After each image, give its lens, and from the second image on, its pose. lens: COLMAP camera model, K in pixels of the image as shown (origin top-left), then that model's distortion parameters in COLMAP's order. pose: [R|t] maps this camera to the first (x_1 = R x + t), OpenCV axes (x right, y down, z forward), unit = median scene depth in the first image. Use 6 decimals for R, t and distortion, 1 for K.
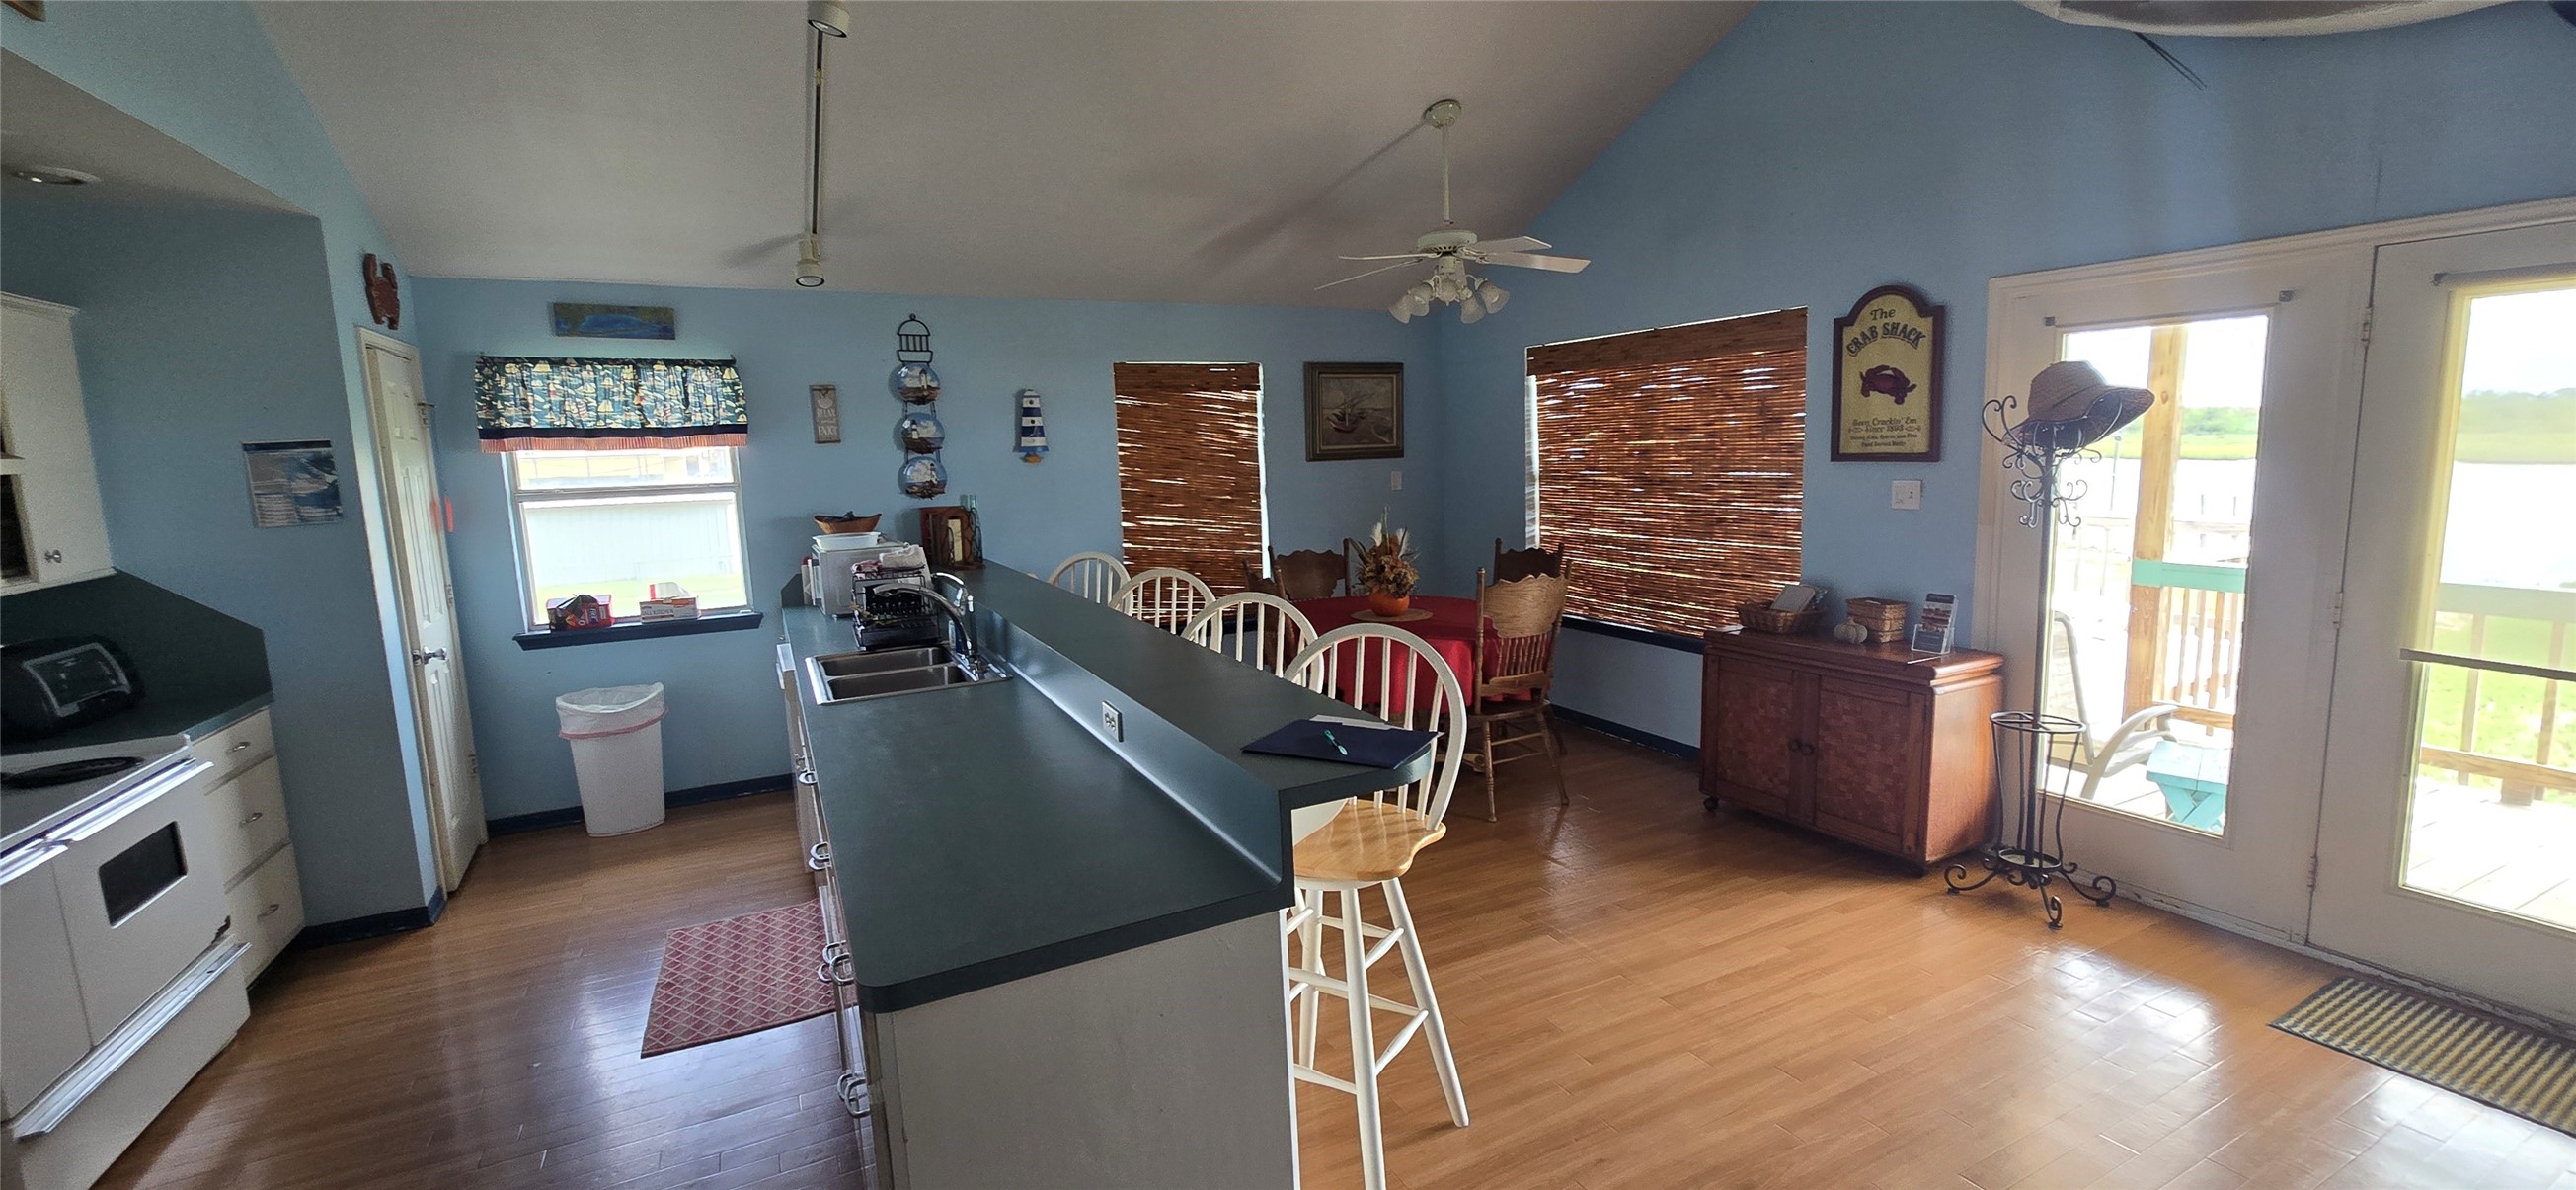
lens RADIAL K [[1058.6, 0, 1299.8], [0, 1058.6, 586.4], [0, 0, 1]] dist [-0.000290, 0.000009]
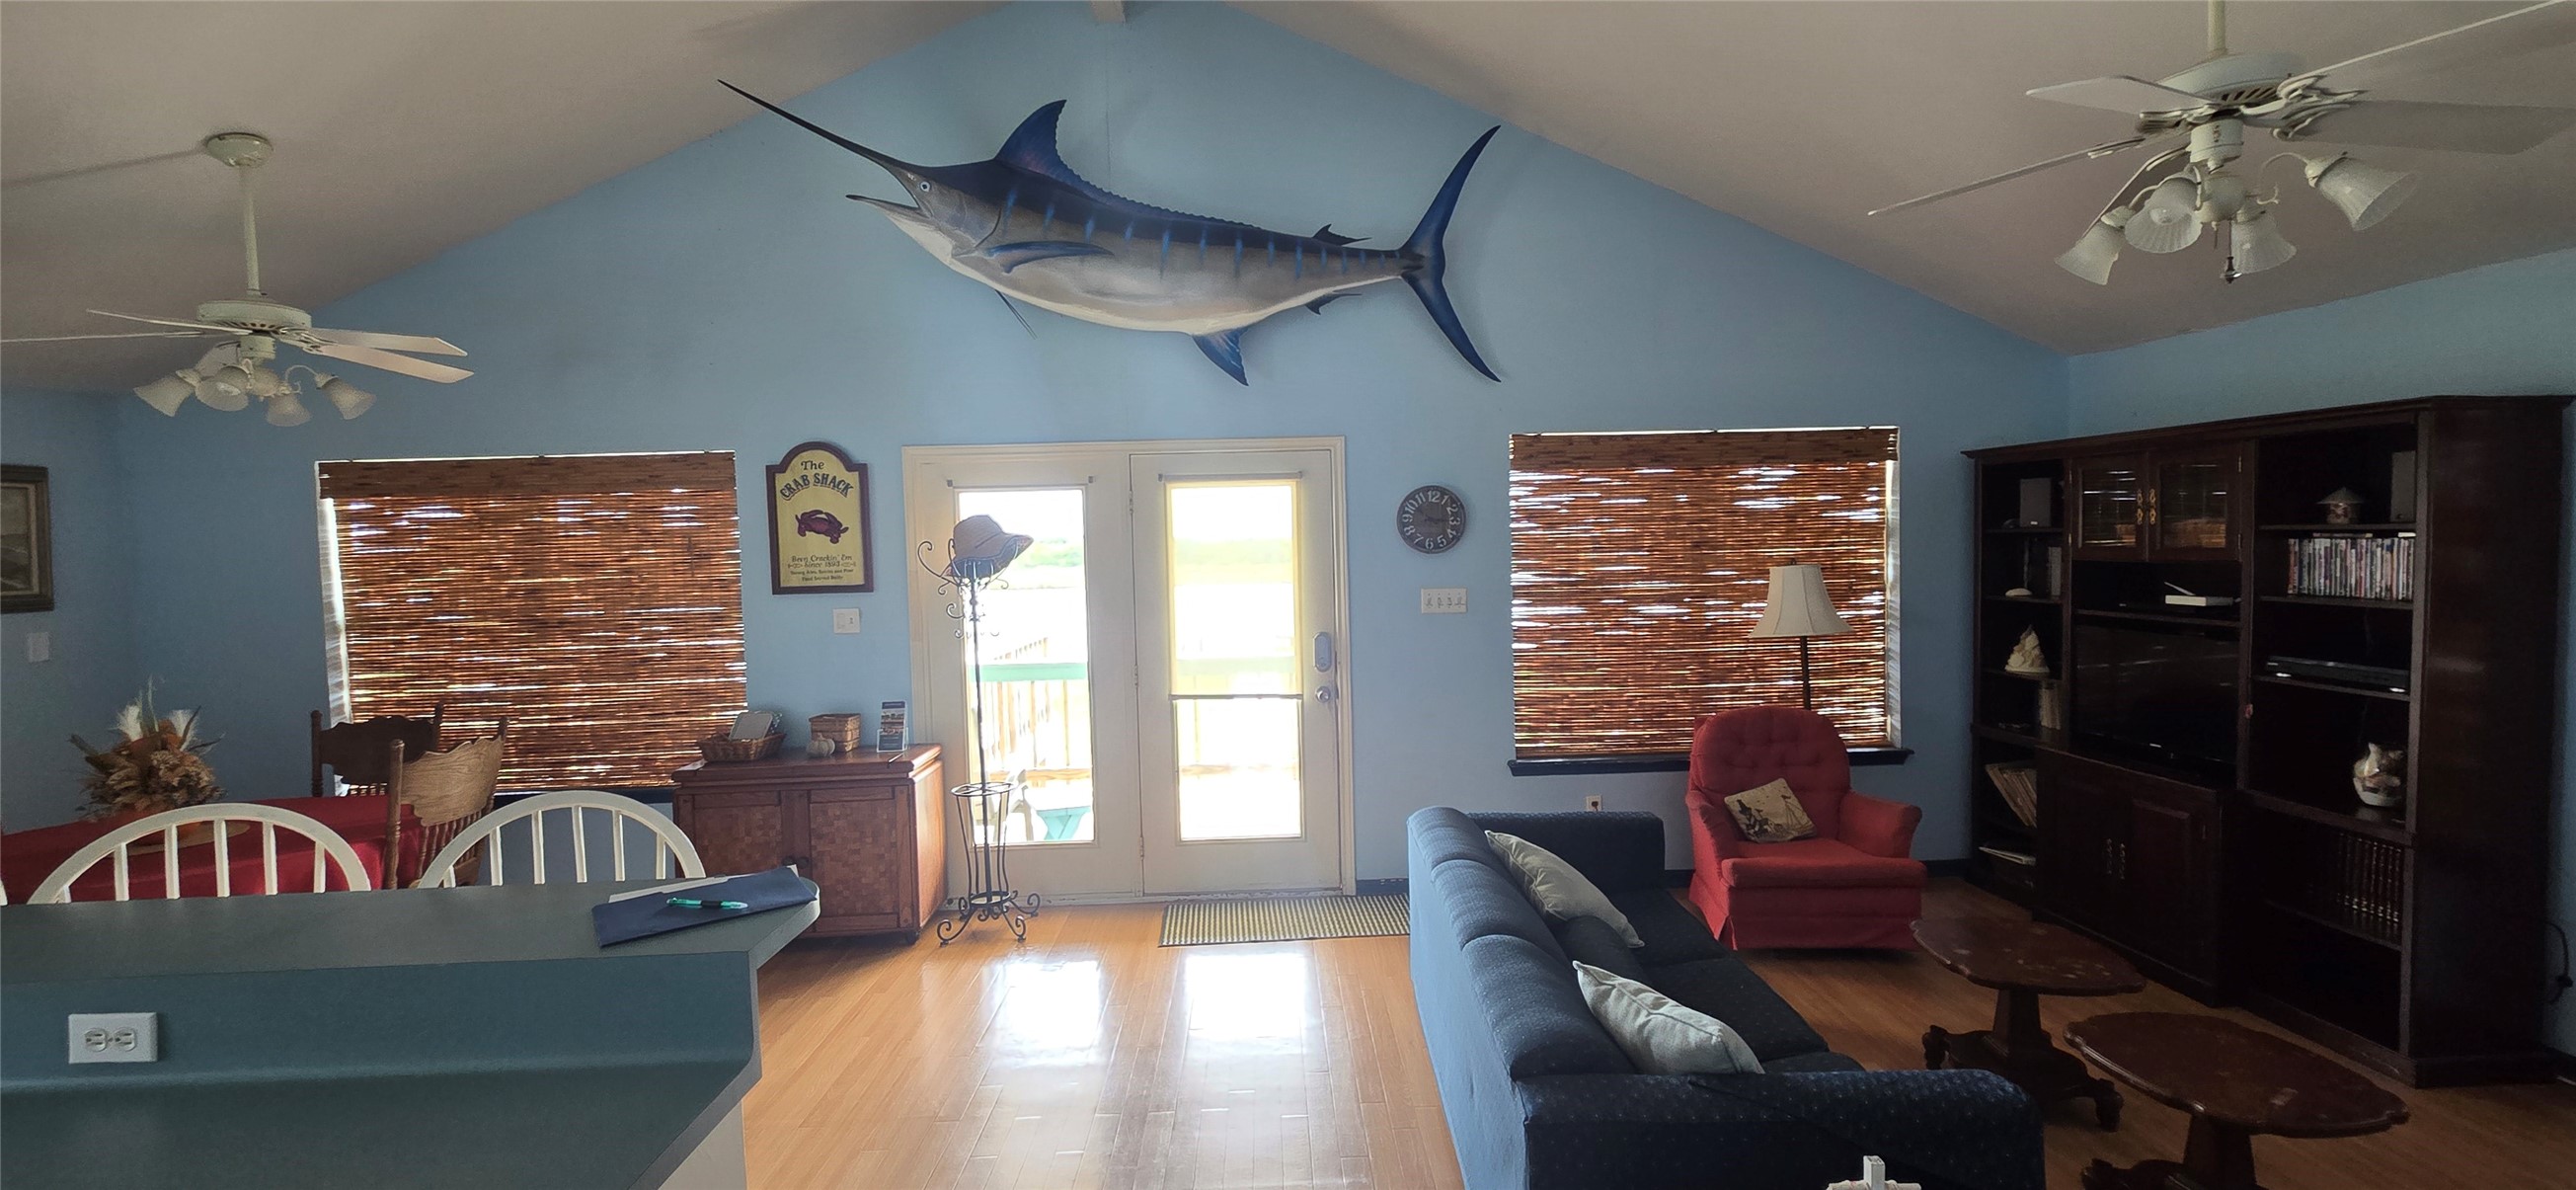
lens RADIAL K [[1058.6, 0, 1299.8], [0, 1058.6, 586.4], [0, 0, 1]] dist [-0.000290, 0.000009]
pose [[0.422708, -0.017895, 0.906089, -0.256355], [0.136713, 0.989623, -0.044235, -0.004867], [-0.895895, 0.142573, 0.420768, 0.062179]]
